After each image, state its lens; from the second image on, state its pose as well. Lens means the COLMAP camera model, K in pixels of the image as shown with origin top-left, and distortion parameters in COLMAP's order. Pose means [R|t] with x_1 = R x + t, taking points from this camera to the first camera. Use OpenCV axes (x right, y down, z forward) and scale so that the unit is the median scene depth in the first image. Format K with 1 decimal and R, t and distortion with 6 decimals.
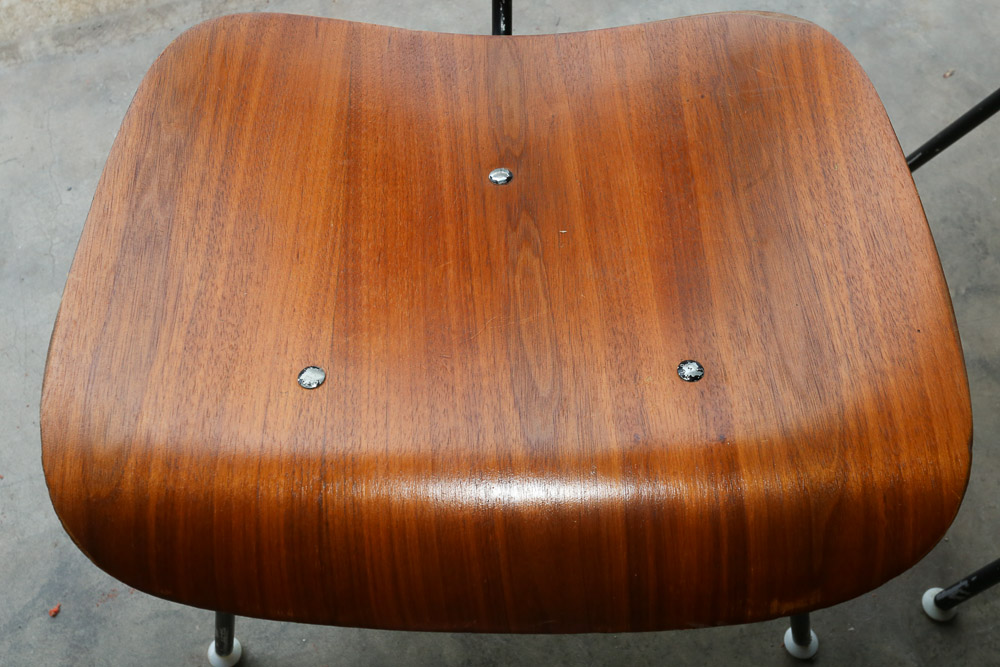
lens RADIAL K [[1087.4, 0, 504.3], [0, 1087.4, 327.7], [0, 0, 1]] dist [0.003672, 0.143343]
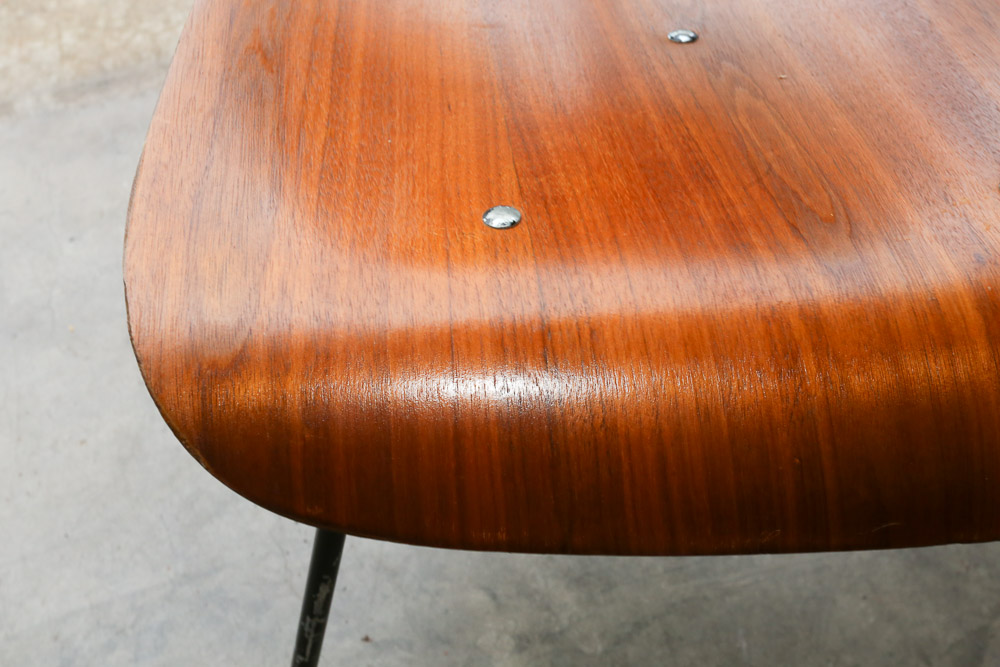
lens RADIAL K [[1087.4, 0, 504.3], [0, 1087.4, 327.7], [0, 0, 1]] dist [0.003672, 0.143343]
pose [[0.997710, -0.039375, 0.054992, -0.213620], [0.049445, 0.979391, -0.195826, 0.253162], [-0.046148, 0.198097, 0.979096, 0.304406]]
